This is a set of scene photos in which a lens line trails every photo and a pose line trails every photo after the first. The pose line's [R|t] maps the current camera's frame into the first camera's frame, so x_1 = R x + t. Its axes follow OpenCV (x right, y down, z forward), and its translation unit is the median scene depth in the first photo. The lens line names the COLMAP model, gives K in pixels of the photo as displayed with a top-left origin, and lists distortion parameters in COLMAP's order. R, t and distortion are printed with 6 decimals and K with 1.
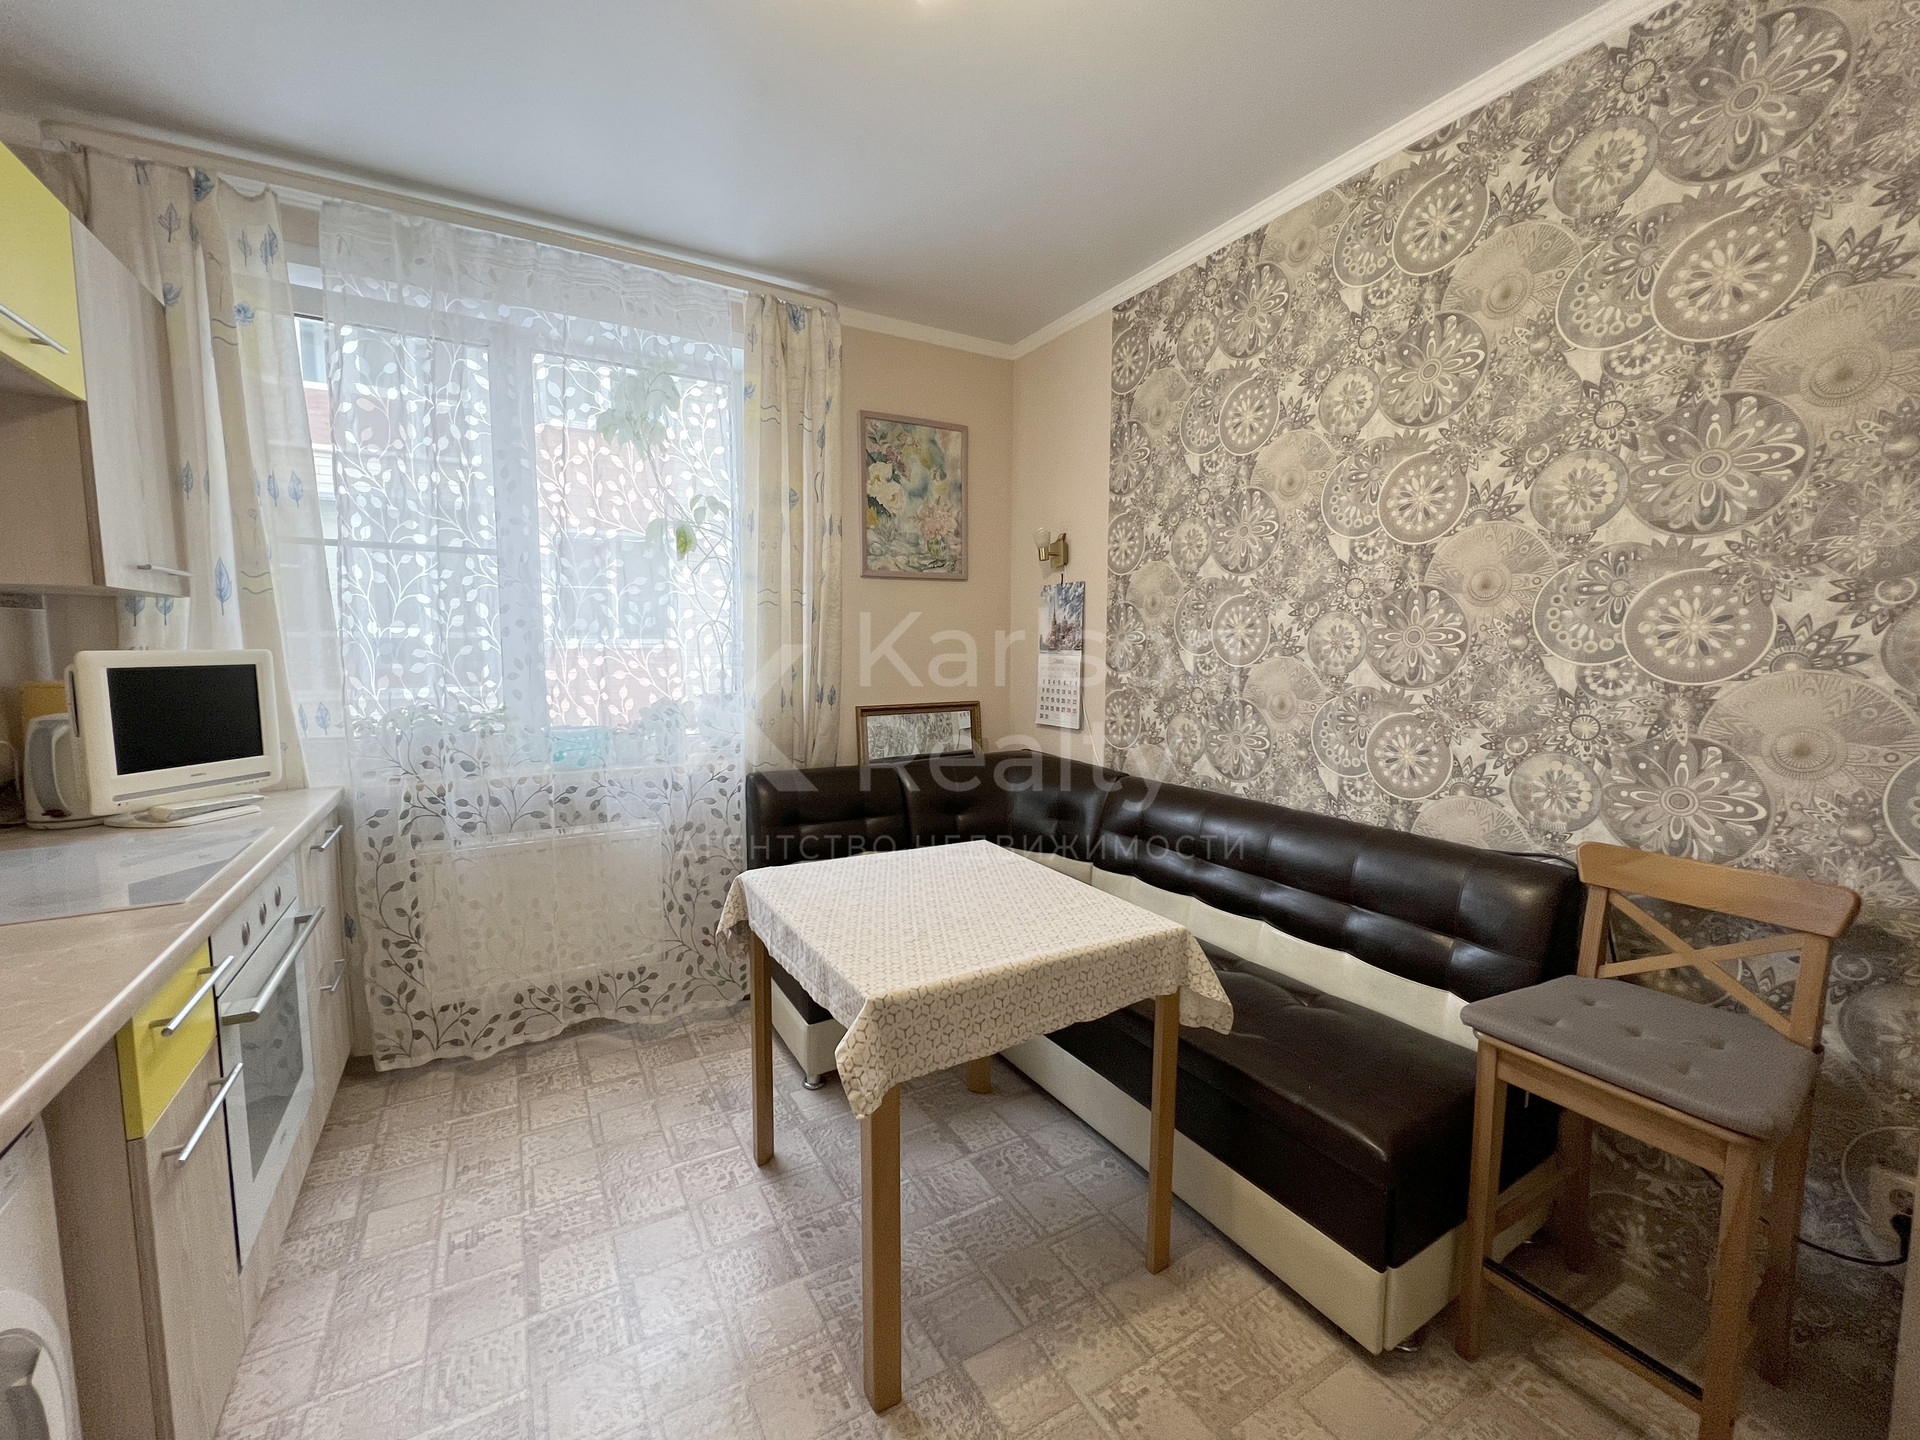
lens RADIAL K [[775.5, 0, 952.2], [0, 775.5, 718.5], [0, 0, 1]] dist [-0.000242, 0.000301]
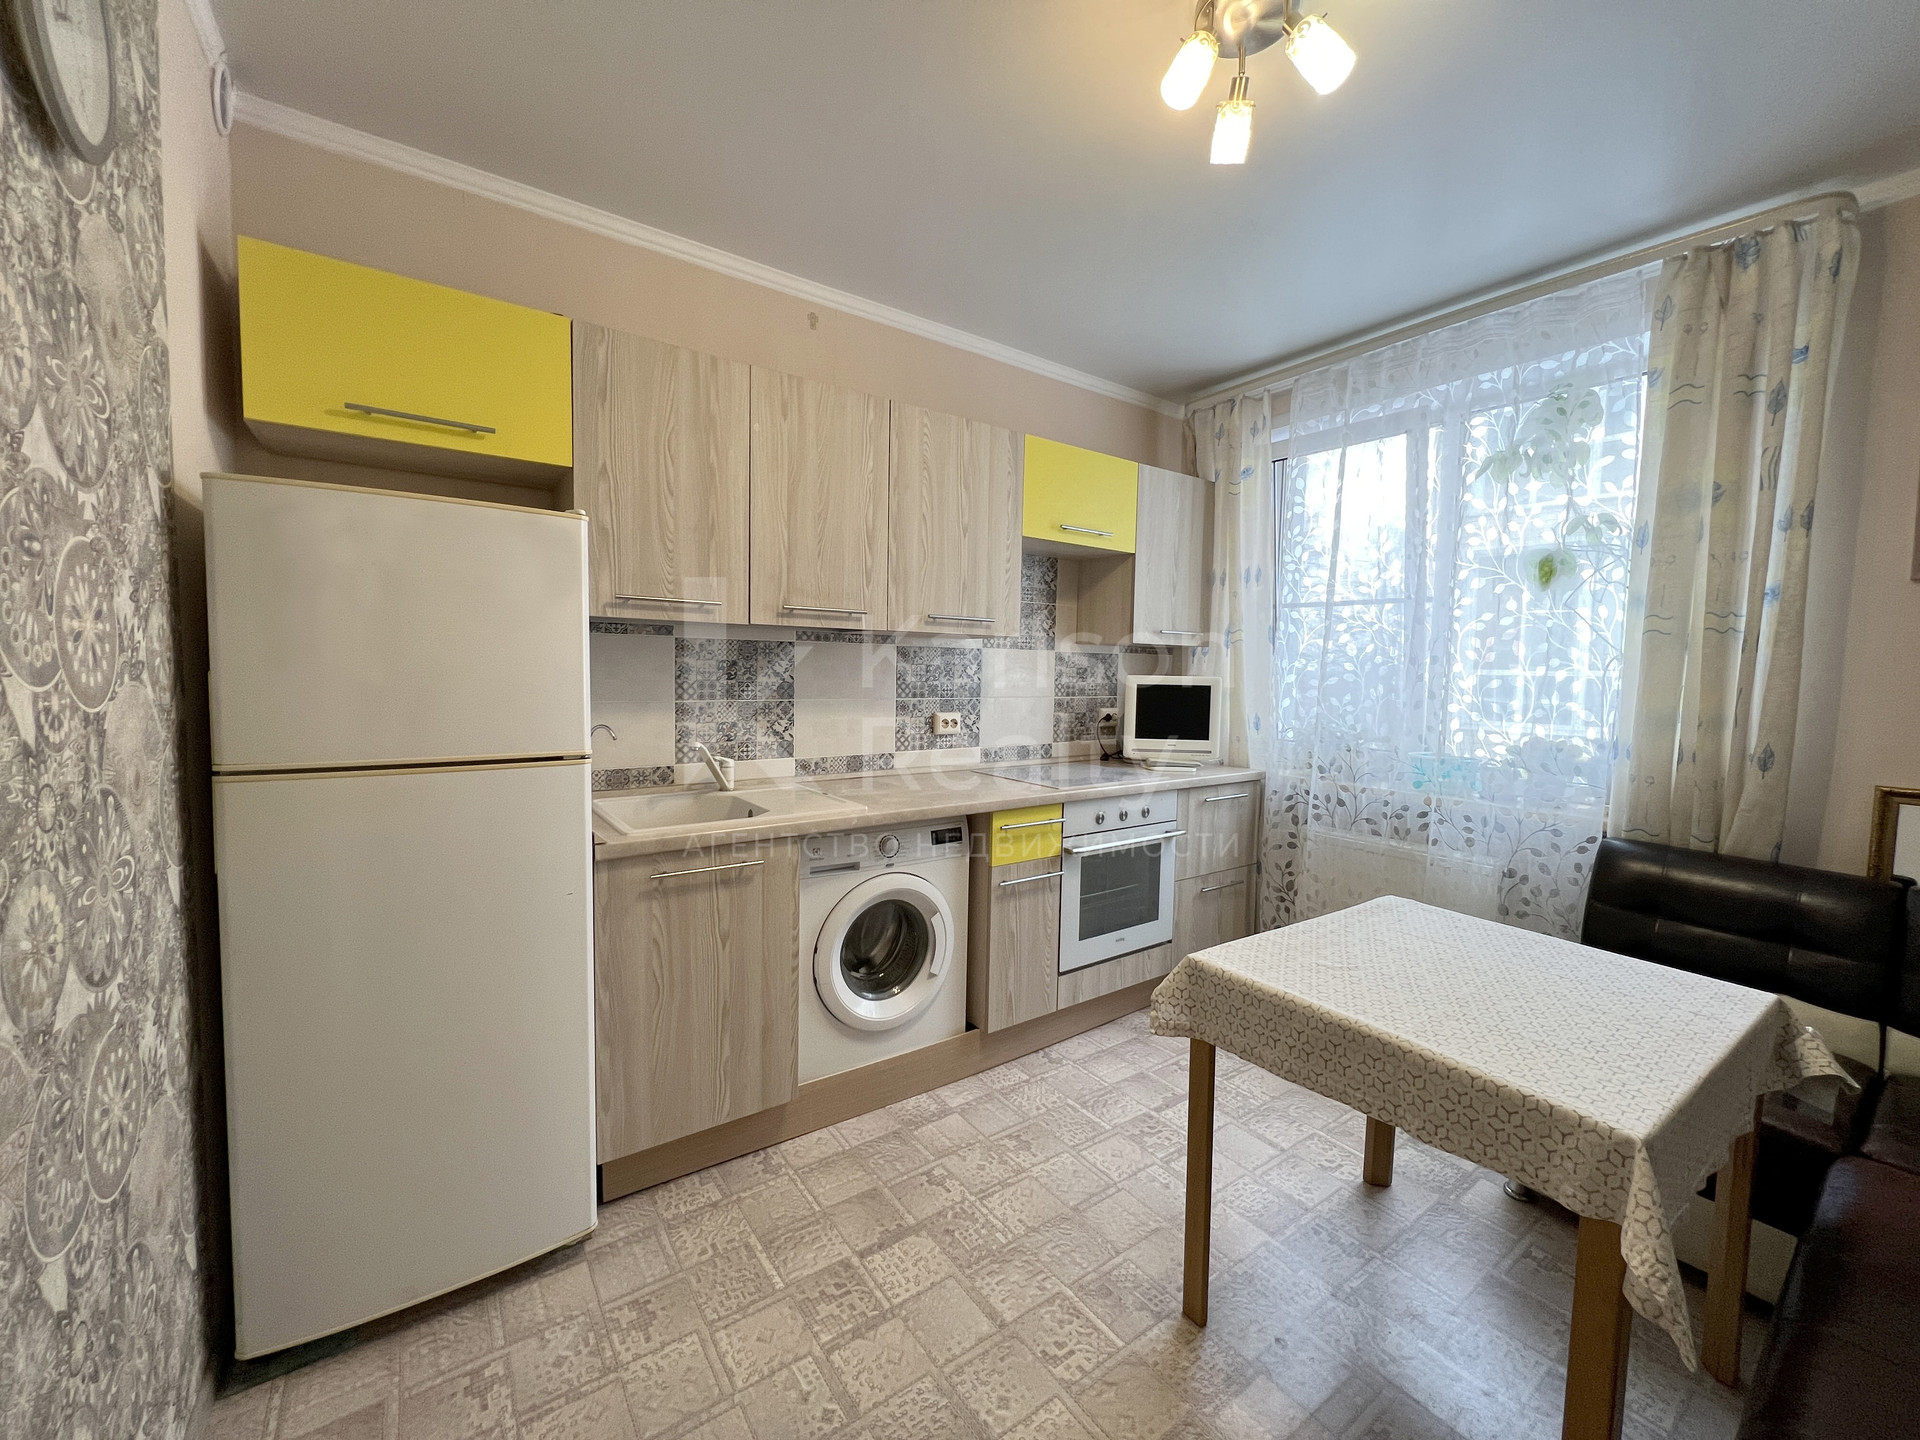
lens RADIAL K [[775.5, 0, 952.2], [0, 775.5, 718.5], [0, 0, 1]] dist [-0.000242, 0.000301]
pose [[0.090888, 0.068219, -0.993522, 0.582699], [-0.115792, 0.991608, 0.057495, -0.026006], [0.989106, 0.109816, 0.098025, 0.243434]]
